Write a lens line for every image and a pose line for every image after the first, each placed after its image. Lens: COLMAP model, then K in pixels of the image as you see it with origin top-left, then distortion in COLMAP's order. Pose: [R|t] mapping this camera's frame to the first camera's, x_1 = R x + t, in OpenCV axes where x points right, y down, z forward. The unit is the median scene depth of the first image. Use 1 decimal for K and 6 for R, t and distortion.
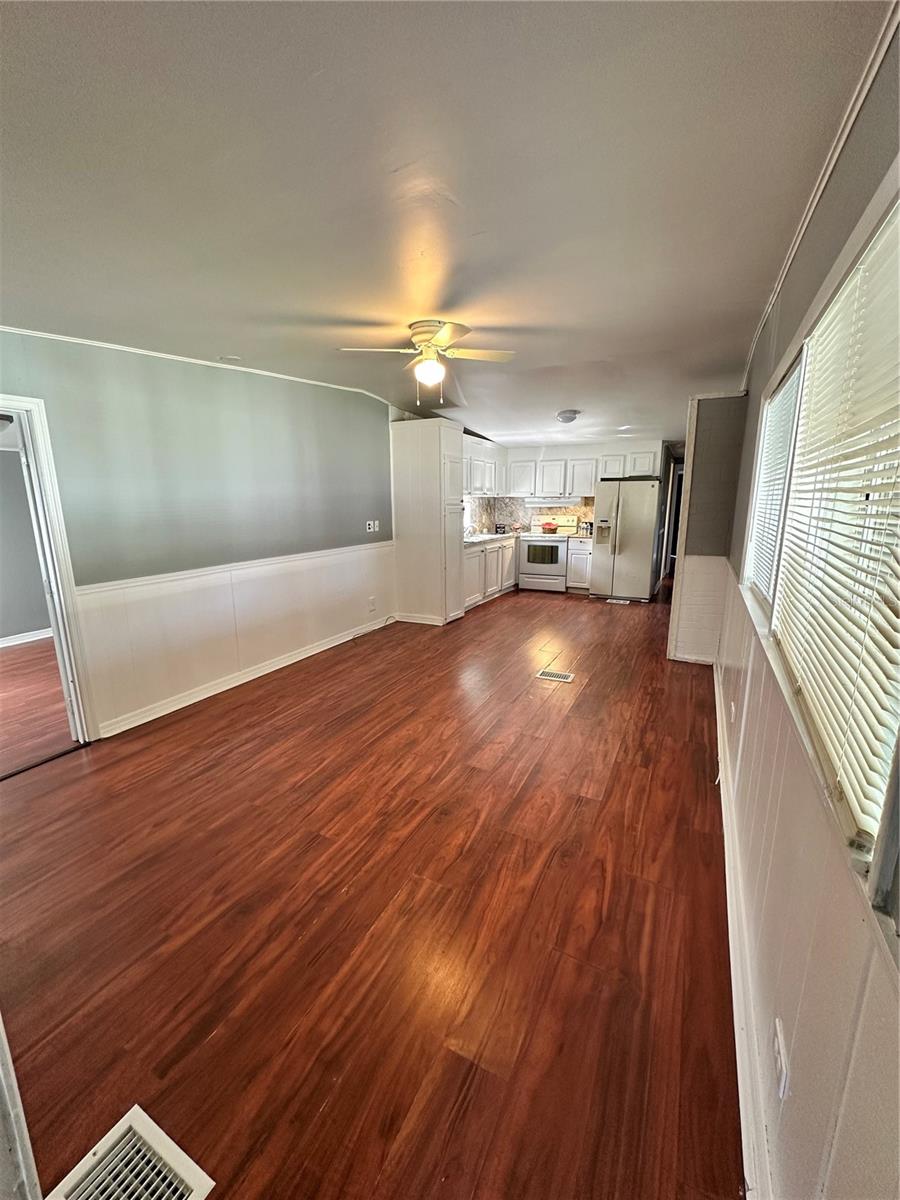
lens RADIAL K [[482.1, 0, 450.6], [0, 482.1, 599.6], [0, 0, 1]] dist [-0.002480, 0.000978]
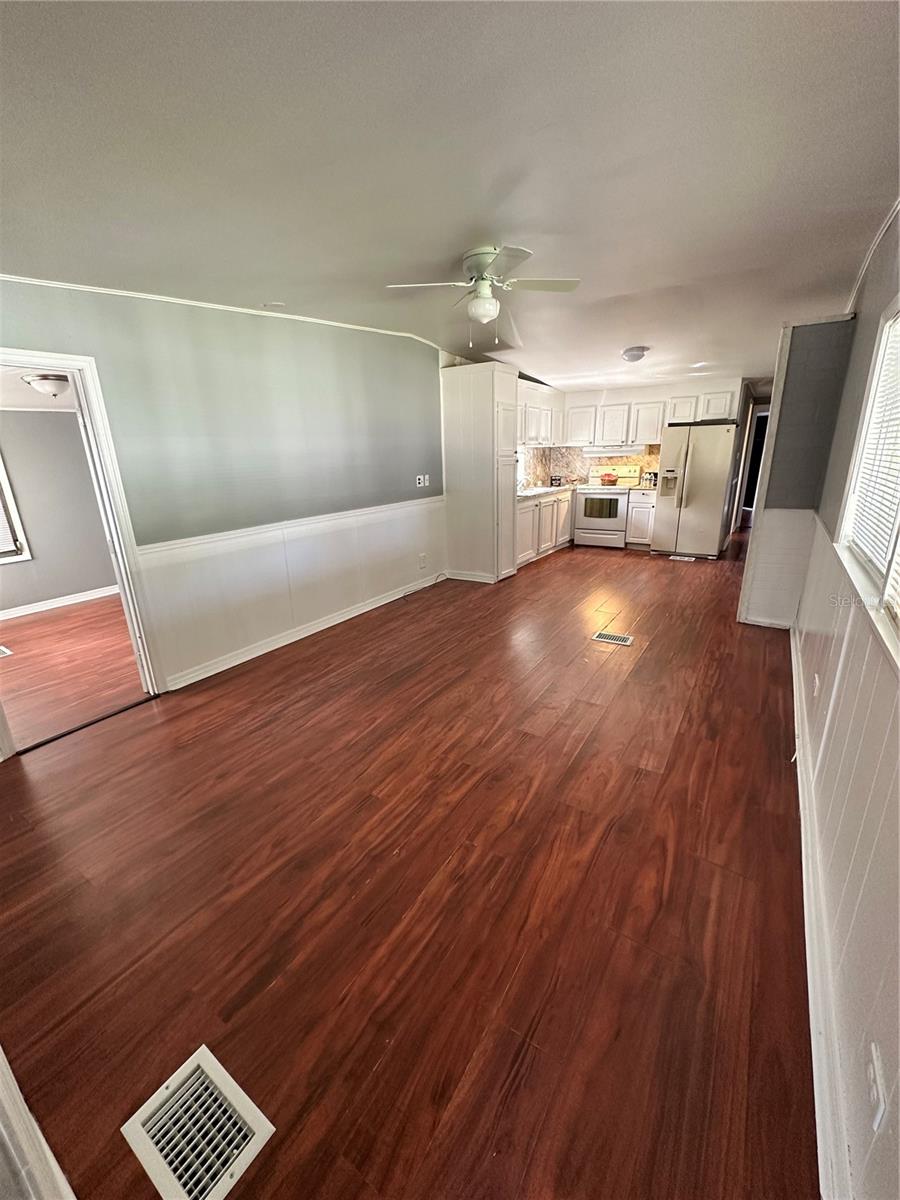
lens RADIAL K [[482.1, 0, 450.4], [0, 482.1, 599.2], [0, 0, 1]] dist [-0.002480, 0.000978]
pose [[0.994505, 0.009961, -0.104211, -0.005584], [-0.000124, 0.995575, 0.093975, -0.012270], [0.104685, -0.093446, 0.990105, 0.046092]]
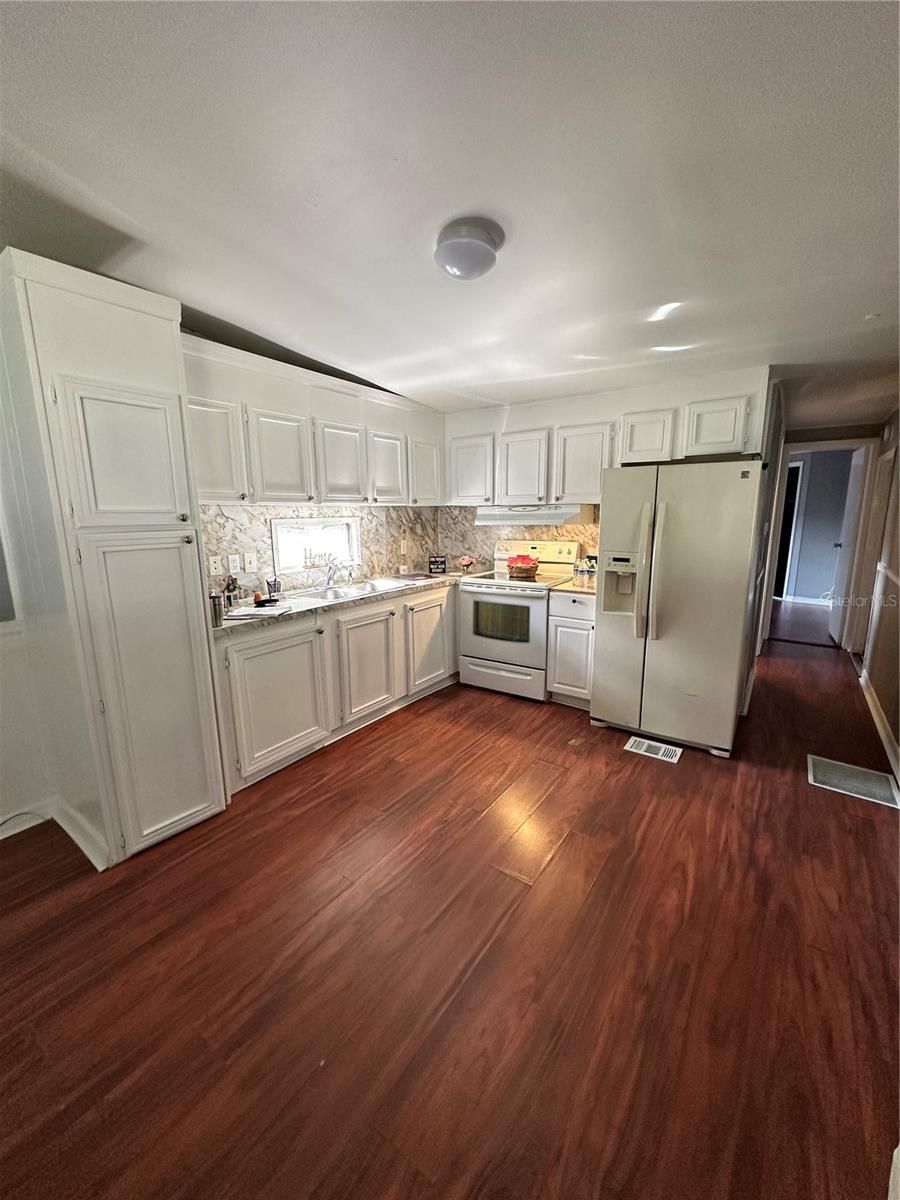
lens RADIAL K [[482.1, 0, 448.4], [0, 482.1, 599.9], [0, 0, 1]] dist [-0.002480, 0.000978]
pose [[0.990706, 0.020024, -0.134537, 0.559162], [-0.022373, 0.999622, -0.015973, -0.291917], [0.134167, 0.018834, 0.990780, 1.379170]]
